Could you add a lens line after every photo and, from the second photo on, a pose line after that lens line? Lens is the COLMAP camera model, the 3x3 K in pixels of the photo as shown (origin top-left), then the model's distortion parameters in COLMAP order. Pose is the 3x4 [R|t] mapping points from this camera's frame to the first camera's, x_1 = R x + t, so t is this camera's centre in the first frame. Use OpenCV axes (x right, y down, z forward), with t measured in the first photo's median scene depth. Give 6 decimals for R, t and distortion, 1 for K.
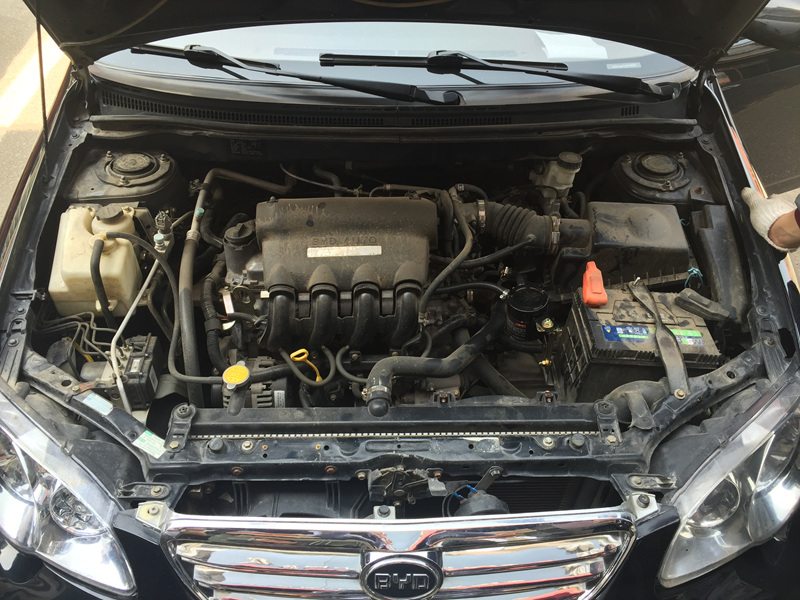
lens RADIAL K [[679.7, 0, 400.0], [0, 679.7, 300.0], [0, 0, 1]] dist [0.075081, -0.104463]
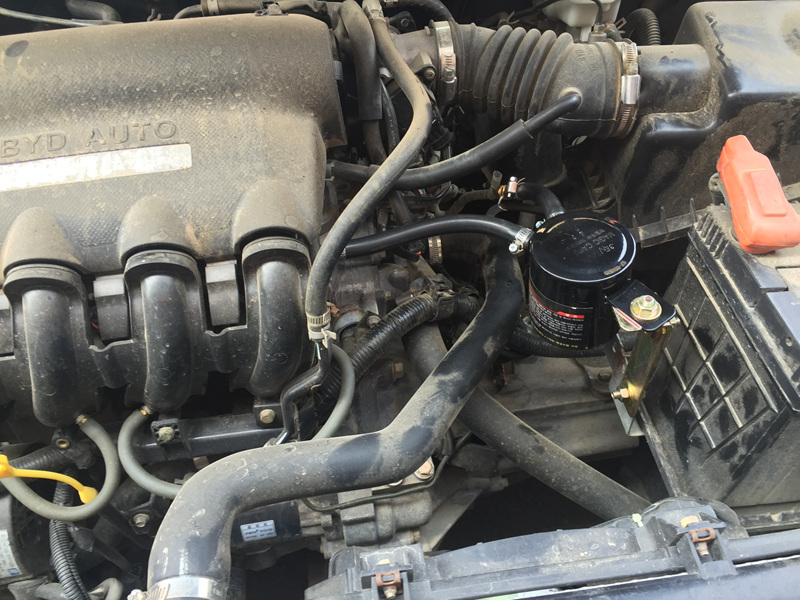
lens RADIAL K [[679.7, 0, 400.0], [0, 679.7, 300.0], [0, 0, 1]] dist [0.075081, -0.104463]
pose [[0.993497, -0.102056, 0.050480, 0.058663], [0.097564, 0.991625, 0.084628, -0.015159], [-0.058694, -0.079152, 0.995133, 0.604819]]
